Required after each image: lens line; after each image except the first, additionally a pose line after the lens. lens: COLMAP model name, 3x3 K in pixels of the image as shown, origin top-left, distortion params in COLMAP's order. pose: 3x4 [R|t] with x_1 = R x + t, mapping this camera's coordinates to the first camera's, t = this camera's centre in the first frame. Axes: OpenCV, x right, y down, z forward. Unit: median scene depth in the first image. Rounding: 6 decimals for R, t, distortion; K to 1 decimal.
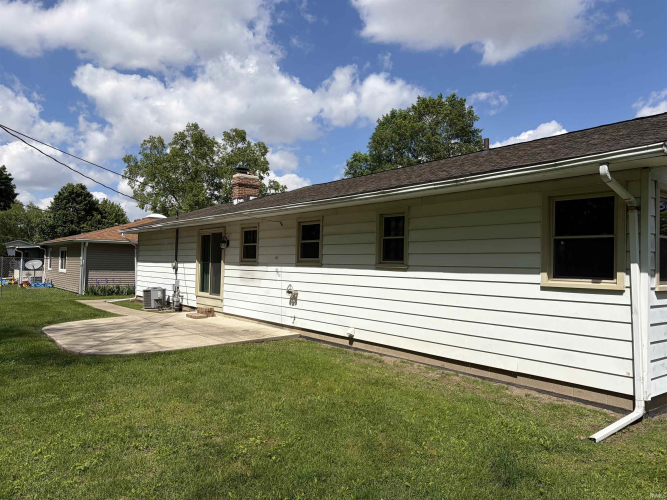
lens RADIAL K [[508.9, 0, 344.4], [0, 508.9, 245.3], [0, 0, 1]] dist [0.055270, -0.064439]
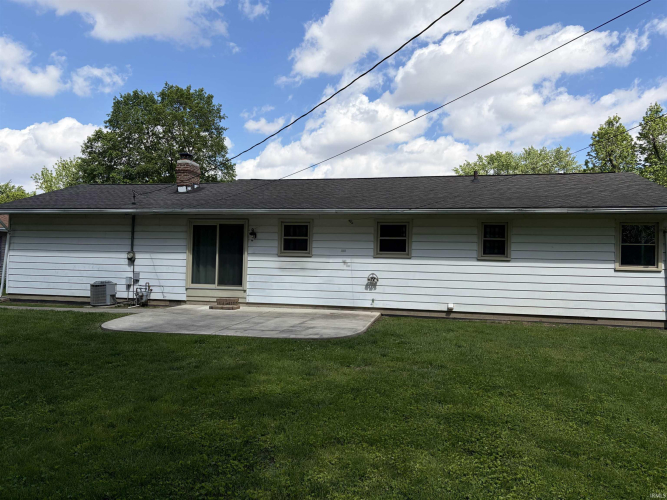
lens RADIAL K [[508.9, 0, 331.0], [0, 508.9, 246.9], [0, 0, 1]] dist [0.055270, -0.064439]
pose [[0.759533, 0.014145, 0.650315, -0.732169], [-0.030464, 0.999440, 0.013842, 0.000857], [-0.649755, -0.030325, 0.759539, 0.112166]]
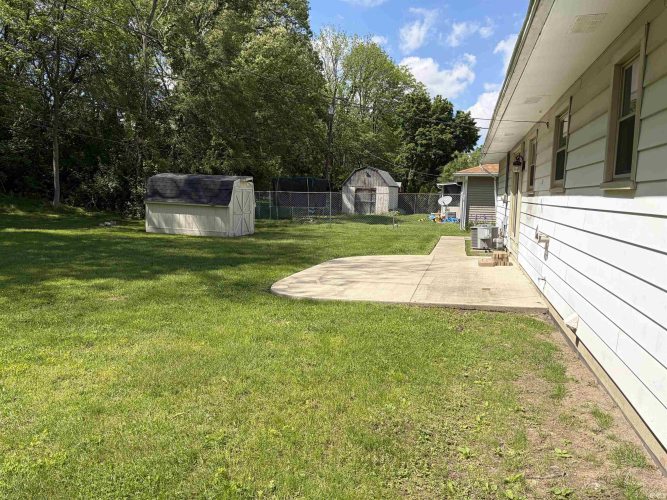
lens RADIAL K [[508.9, 0, 329.7], [0, 508.9, 251.6], [0, 0, 1]] dist [0.055270, -0.064439]
pose [[0.599821, 0.077871, -0.796336, 0.175364], [0.026219, 0.992805, 0.116833, 0.023193], [0.799704, -0.090958, 0.593464, 0.327330]]
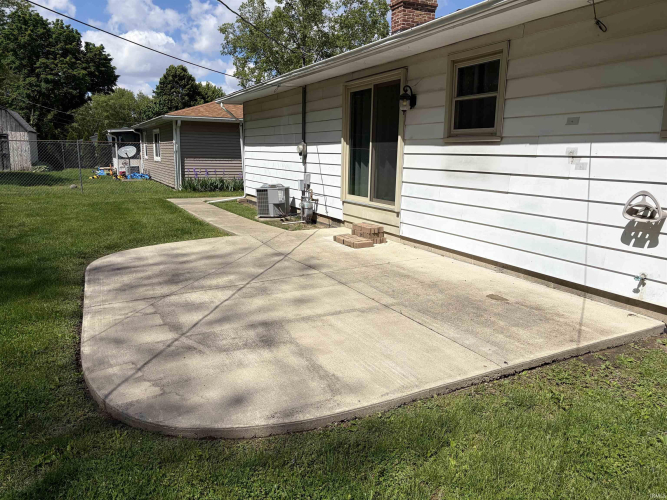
lens RADIAL K [[508.9, 0, 329.4], [0, 508.9, 248.6], [0, 0, 1]] dist [0.055270, -0.064439]
pose [[0.976408, 0.032833, -0.213423, -0.185609], [0.015151, 0.975520, 0.219389, 0.024752], [0.215401, -0.217446, 0.952008, 0.447893]]
